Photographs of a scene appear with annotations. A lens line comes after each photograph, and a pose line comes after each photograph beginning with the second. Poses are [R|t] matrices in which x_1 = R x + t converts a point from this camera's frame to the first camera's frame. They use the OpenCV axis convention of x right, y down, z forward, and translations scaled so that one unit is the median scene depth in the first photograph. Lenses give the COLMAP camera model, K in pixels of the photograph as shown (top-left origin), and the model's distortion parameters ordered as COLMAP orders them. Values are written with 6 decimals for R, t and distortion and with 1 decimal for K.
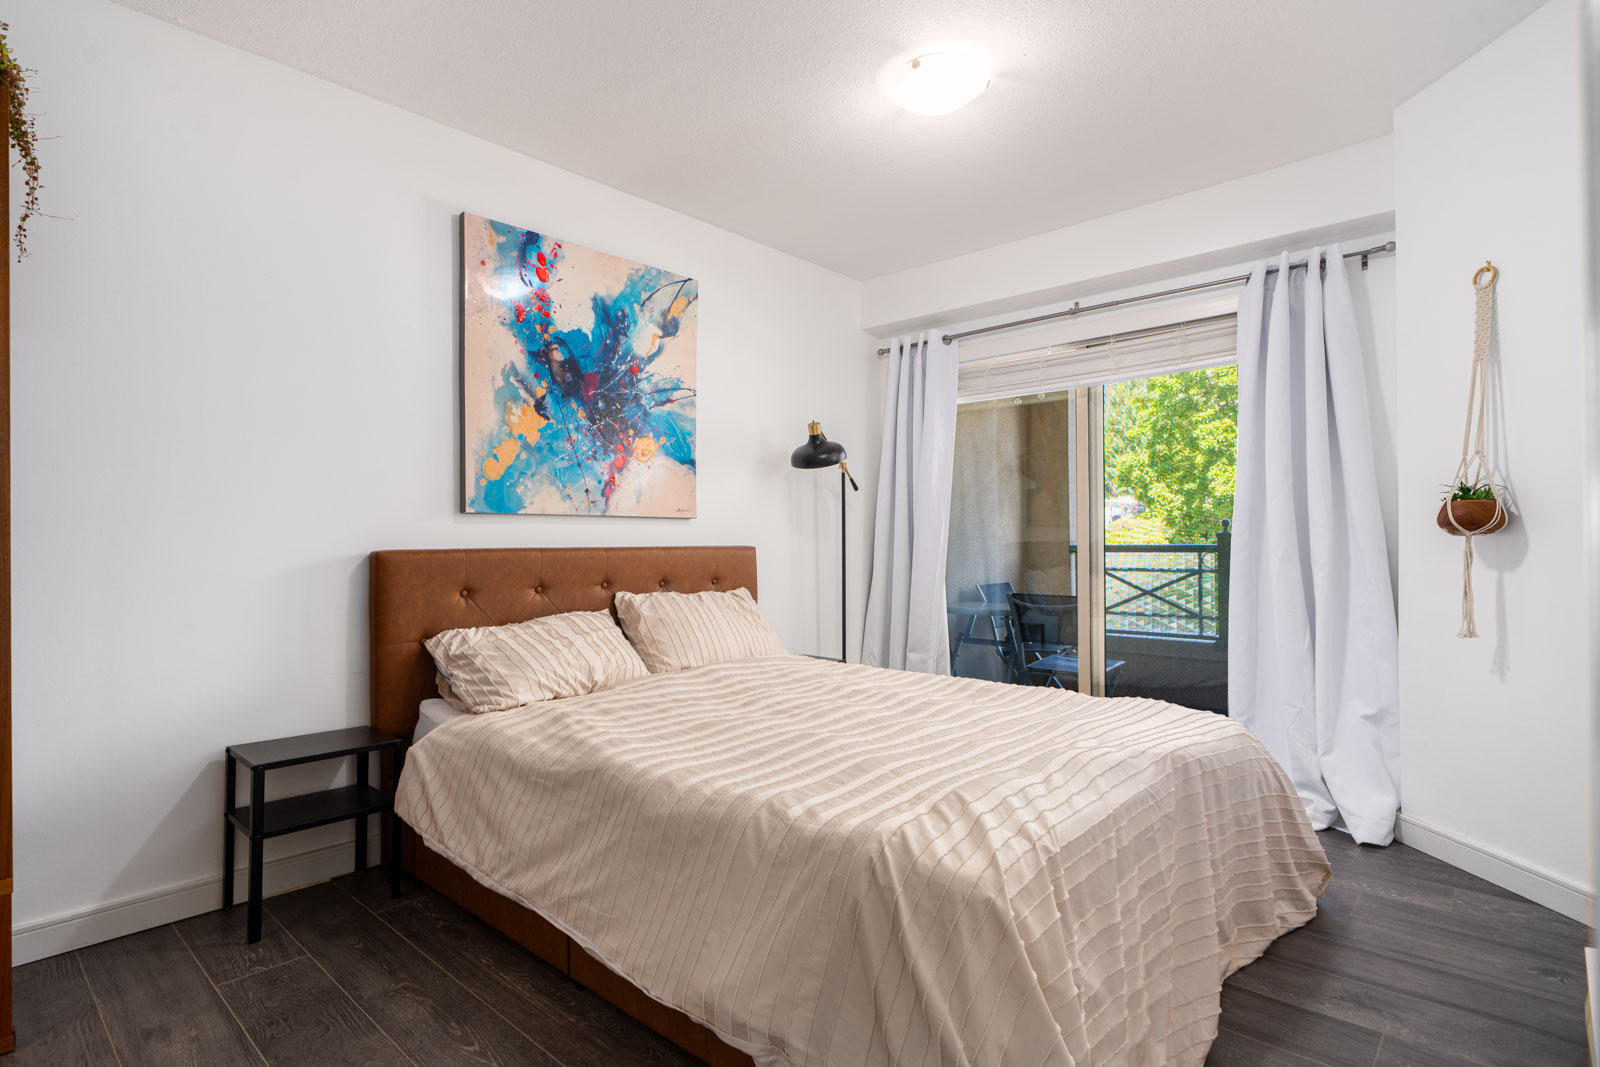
lens RADIAL K [[815.9, 0, 798.5], [0, 815.9, 532.3], [0, 0, 1]] dist [-0.002928, -0.003186]
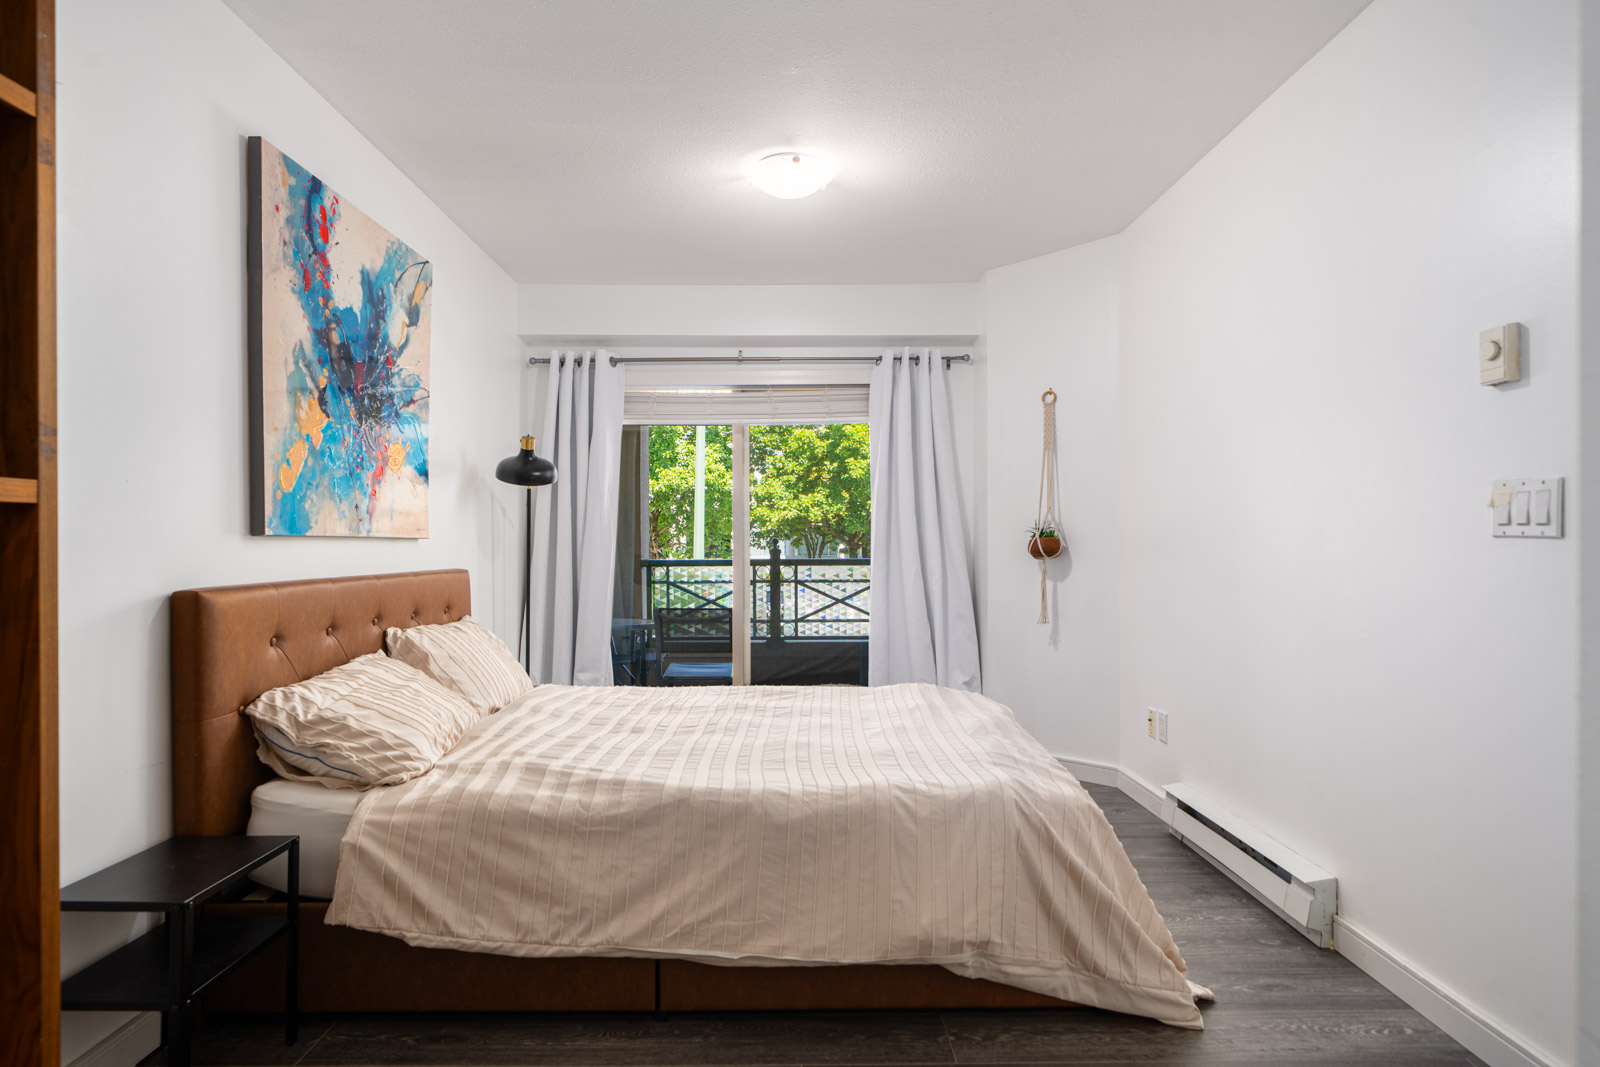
lens RADIAL K [[879.4, 0, 795.0], [0, 879.4, 539.2], [0, 0, 1]] dist [-0.003826, 0.001434]
pose [[0.731008, 0.008262, 0.682319, -0.557291], [-0.011039, 0.999939, -0.000281, -0.023625], [-0.682280, -0.007326, 0.731054, 0.060073]]
